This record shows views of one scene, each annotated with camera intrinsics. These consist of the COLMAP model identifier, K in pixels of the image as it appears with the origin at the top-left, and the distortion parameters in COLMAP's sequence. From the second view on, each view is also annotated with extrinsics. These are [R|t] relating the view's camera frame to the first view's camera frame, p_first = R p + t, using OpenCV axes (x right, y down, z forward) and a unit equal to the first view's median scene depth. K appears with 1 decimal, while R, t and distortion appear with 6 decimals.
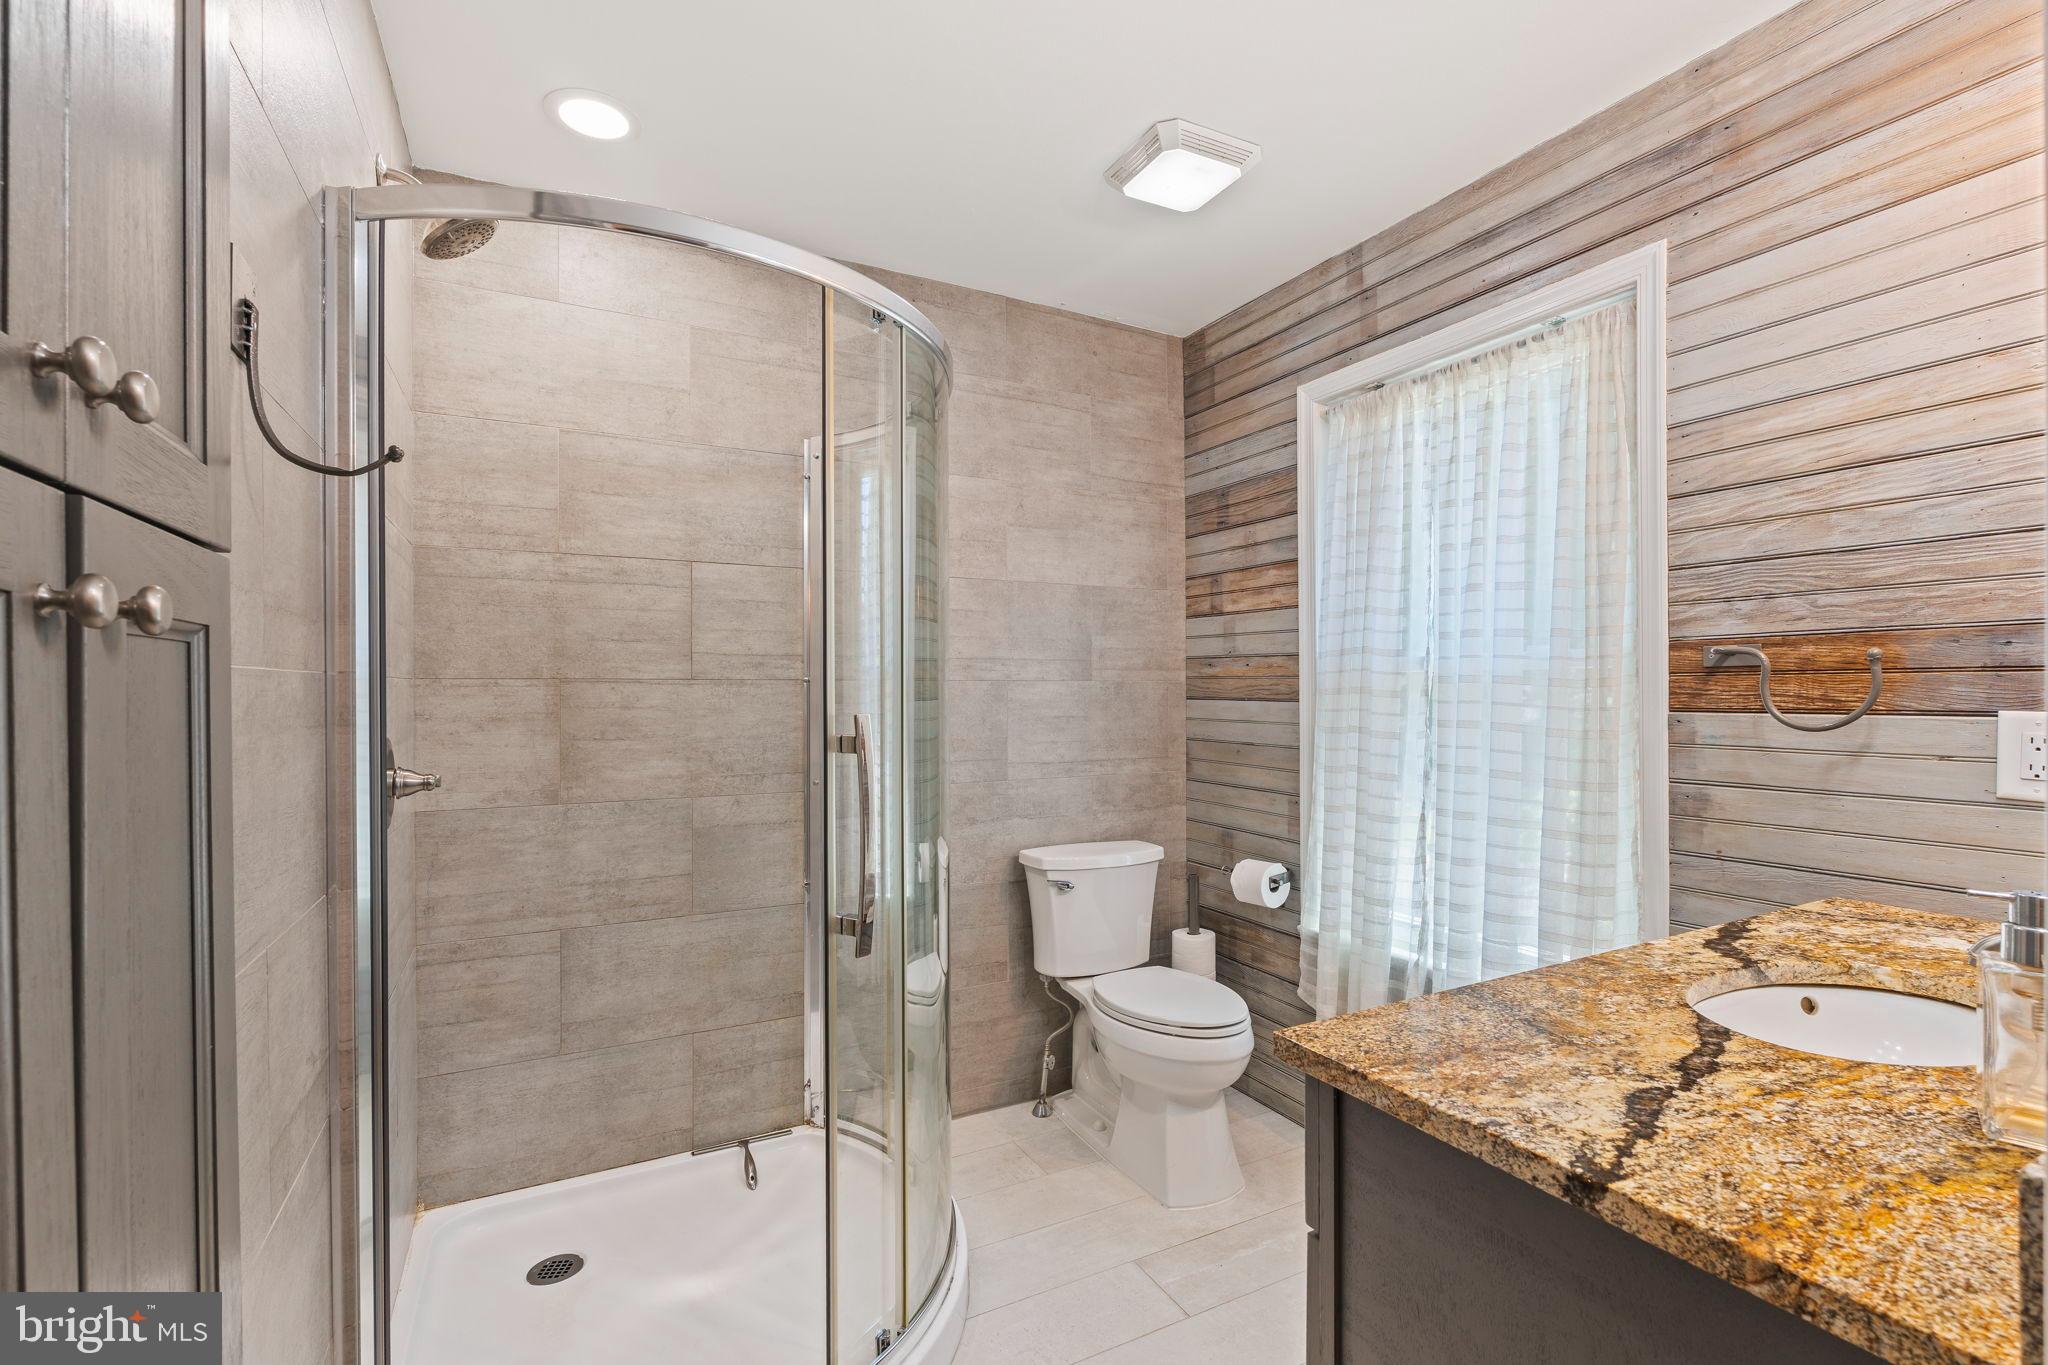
lens RADIAL K [[912.2, 0, 1022.2], [0, 912.2, 692.9], [0, 0, 1]] dist [-0.002270, -0.000060]
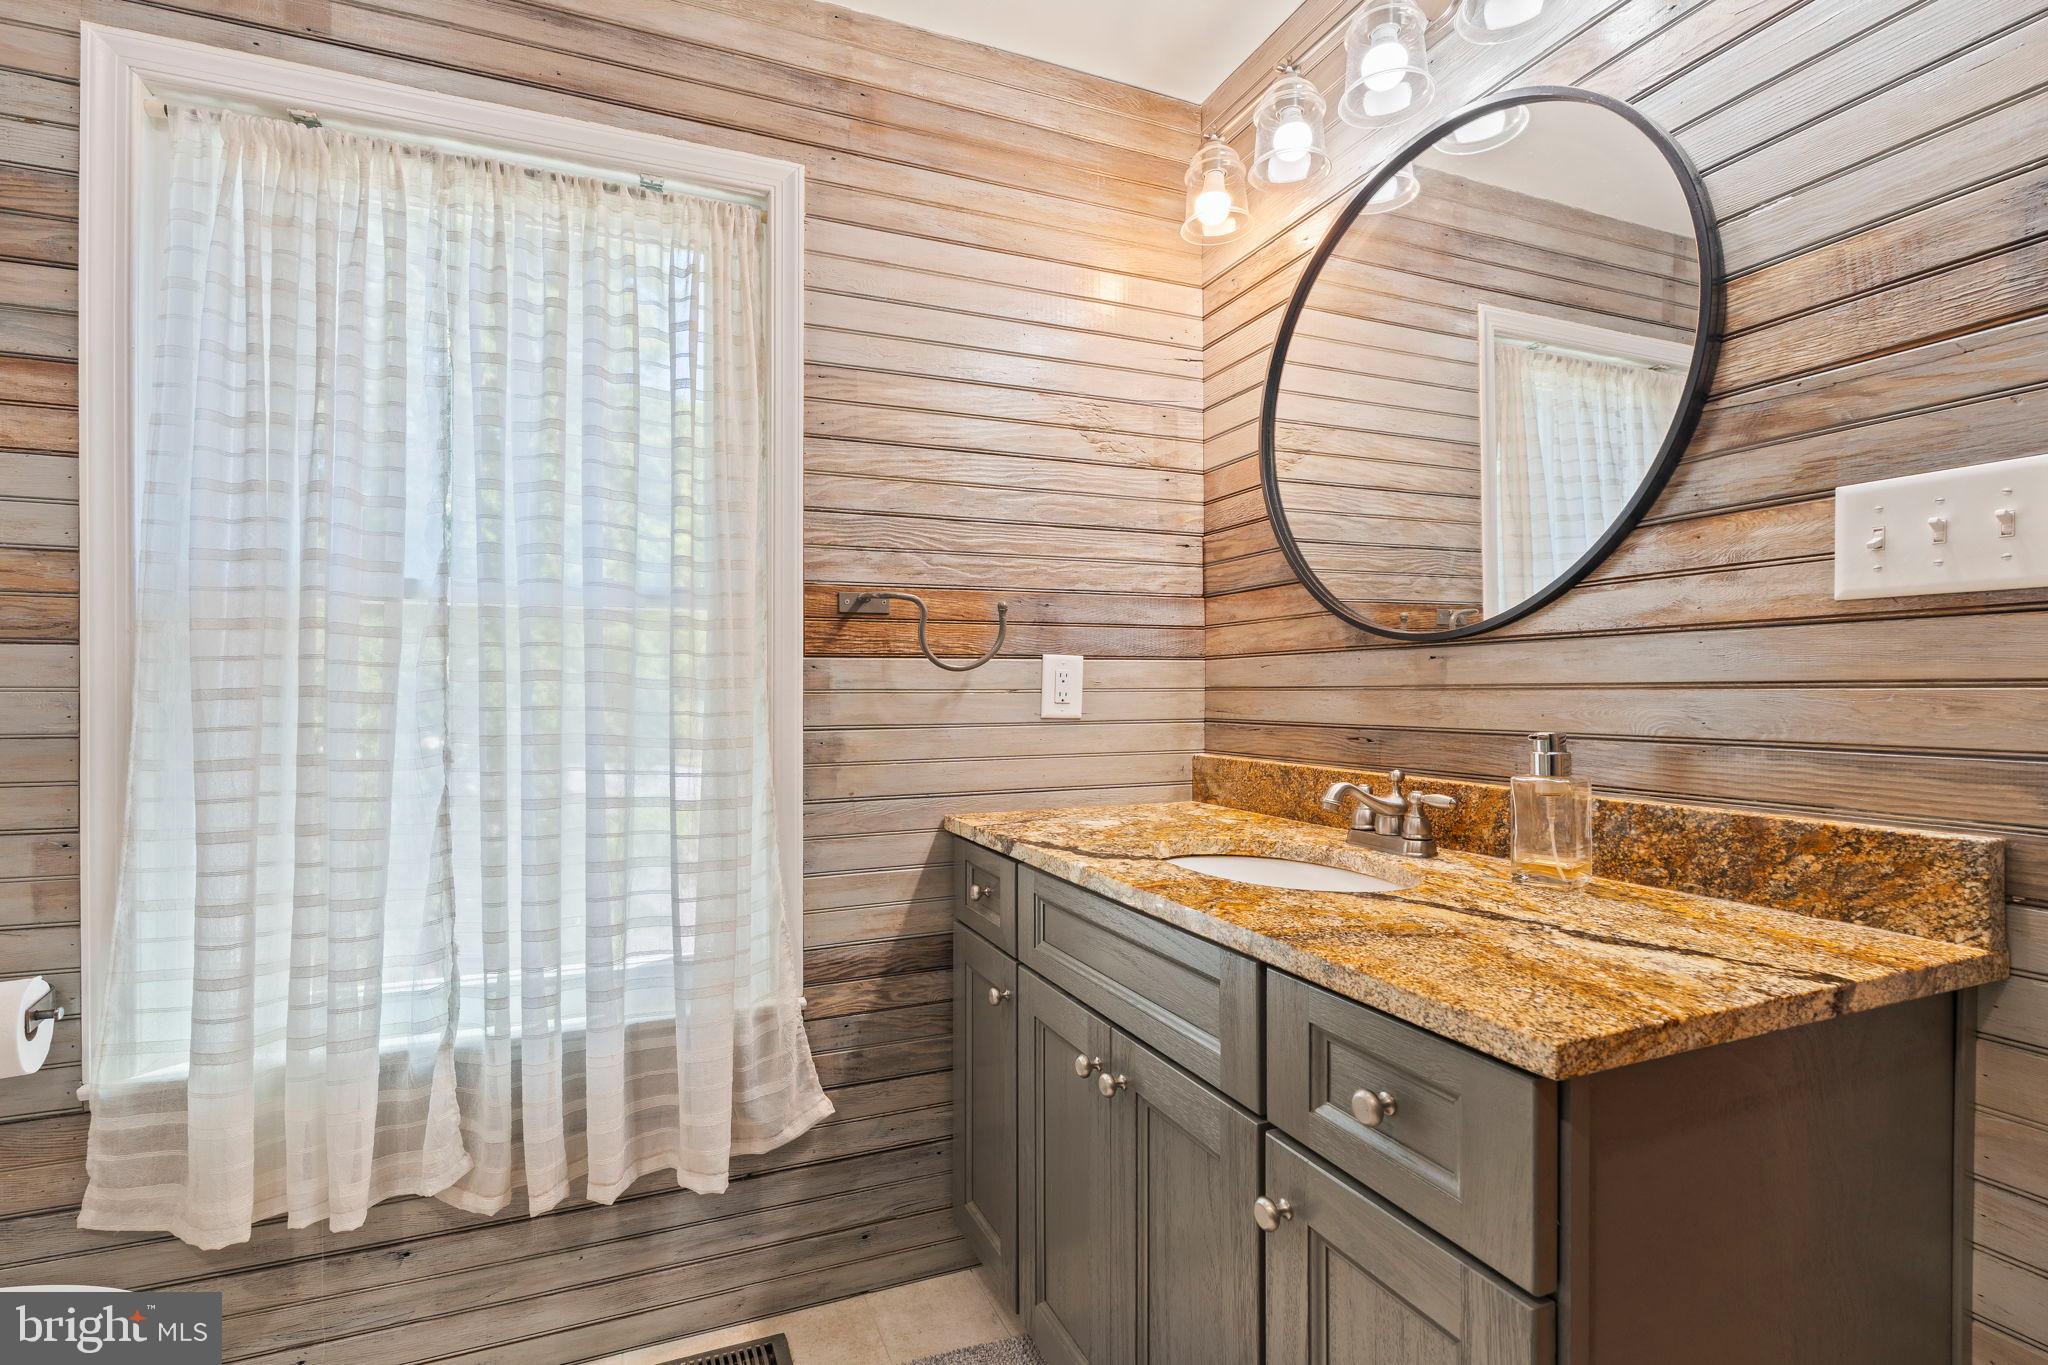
lens RADIAL K [[912.2, 0, 1023.2], [0, 912.2, 683.4], [0, 0, 1]] dist [-0.002270, -0.000060]
pose [[0.102892, 0.006381, 0.994672, -0.227675], [0.000157, 0.999979, -0.006431, 0.055600], [-0.994692, 0.000818, 0.102889, 0.683298]]
